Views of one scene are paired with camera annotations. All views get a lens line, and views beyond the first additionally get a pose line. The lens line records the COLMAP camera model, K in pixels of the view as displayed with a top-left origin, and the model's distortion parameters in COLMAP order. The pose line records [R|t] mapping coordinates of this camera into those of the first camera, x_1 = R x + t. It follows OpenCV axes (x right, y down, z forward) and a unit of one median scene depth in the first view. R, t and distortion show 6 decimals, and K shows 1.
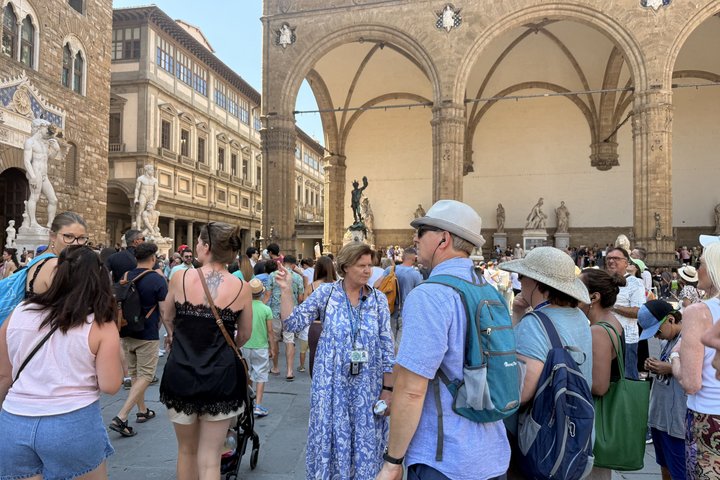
lens RADIAL K [[498.9, 0, 357.0], [0, 498.9, 240.9], [0, 0, 1]] dist [0.070458, -0.084507]
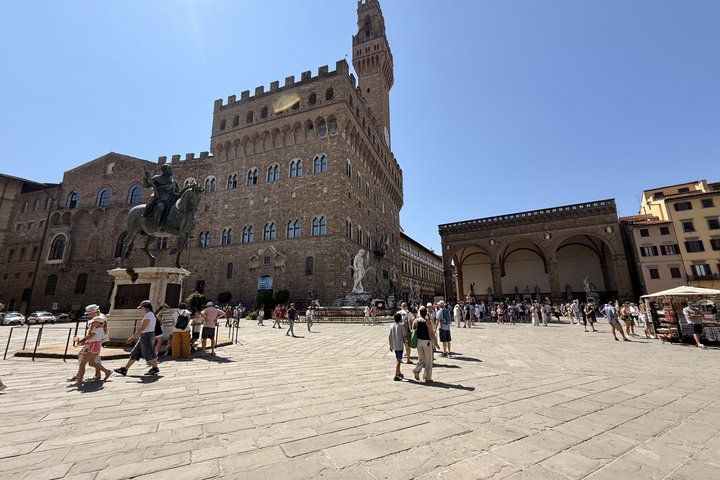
lens RADIAL K [[285.1, 0, 360.0], [0, 285.1, 240.0], [0, 0, 1]] dist [0.003298, -0.000104]
pose [[0.959494, -0.082131, -0.269492, -0.330932], [0.030665, 0.981326, -0.189893, -0.093707], [0.280055, 0.173937, 0.944095, -2.221616]]
